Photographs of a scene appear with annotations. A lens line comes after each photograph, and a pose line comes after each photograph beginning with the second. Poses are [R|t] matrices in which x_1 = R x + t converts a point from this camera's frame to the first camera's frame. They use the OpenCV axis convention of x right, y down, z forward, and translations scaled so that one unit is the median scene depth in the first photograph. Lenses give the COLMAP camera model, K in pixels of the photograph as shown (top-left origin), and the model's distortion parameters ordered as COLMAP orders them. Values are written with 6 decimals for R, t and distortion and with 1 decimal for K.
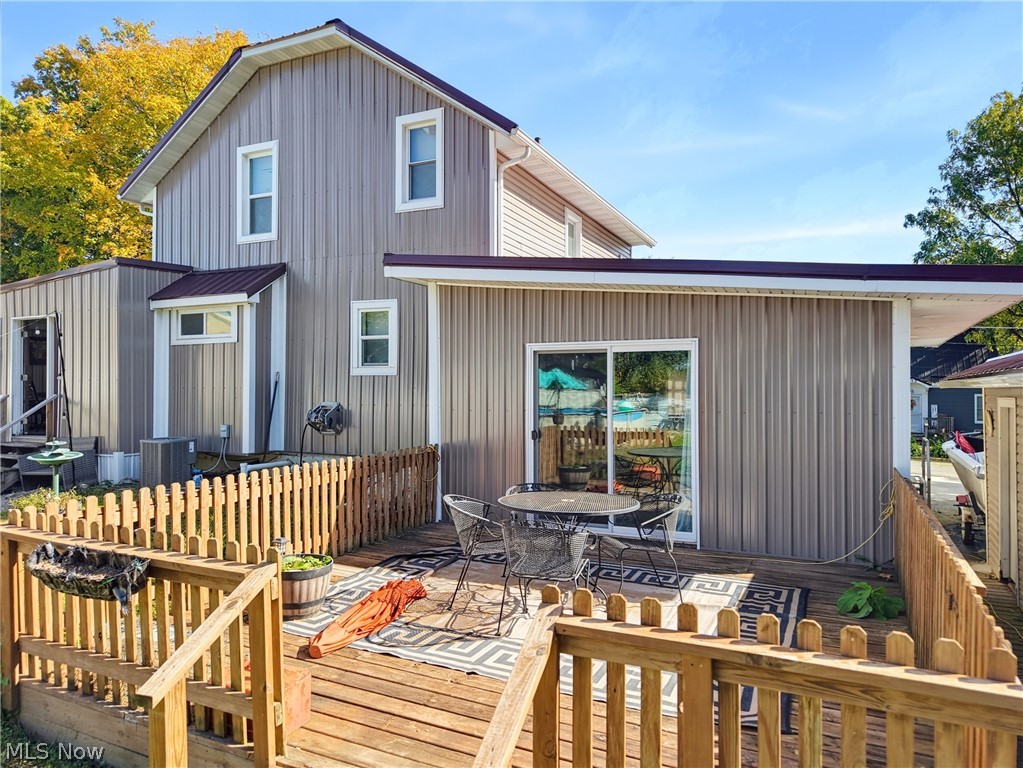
lens RADIAL K [[687.1, 0, 511.5], [0, 687.1, 384.0], [0, 0, 1]] dist [-0.001168, -0.000670]
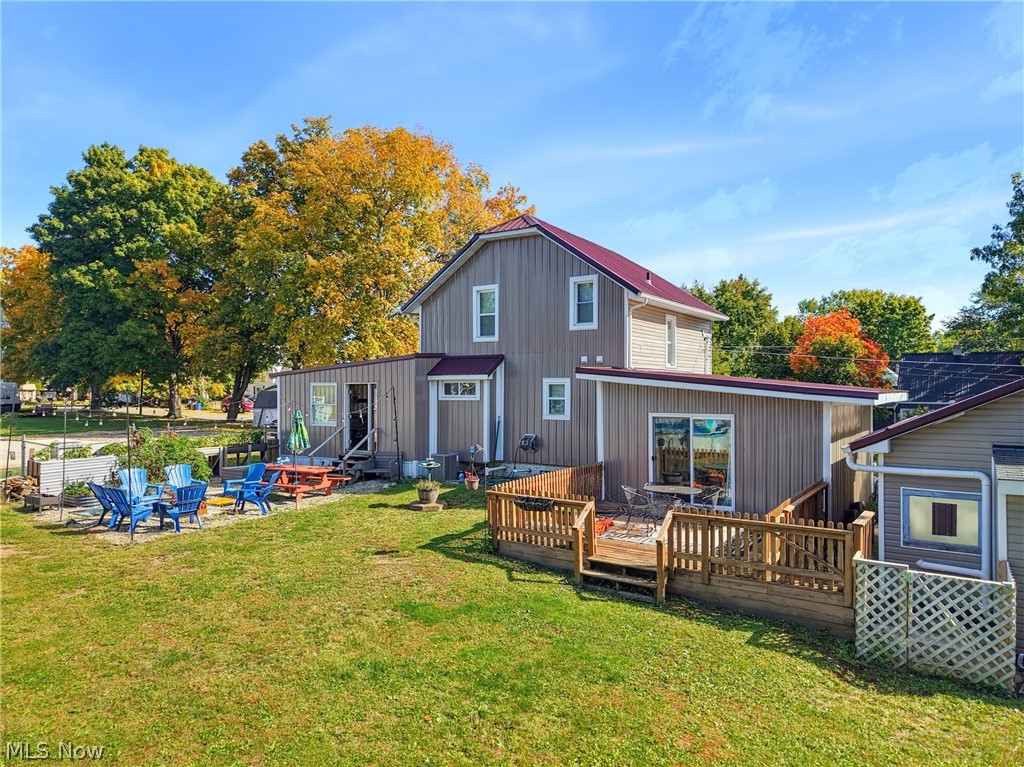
lens RADIAL K [[690.9, 0, 512.9], [0, 690.9, 392.7], [0, 0, 1]] dist [0.034849, -0.043338]
pose [[0.991777, 0.001024, -0.127972, -0.082247], [0.001164, 0.999854, 0.017021, -0.112908], [0.127971, -0.017030, 0.991632, -0.788686]]
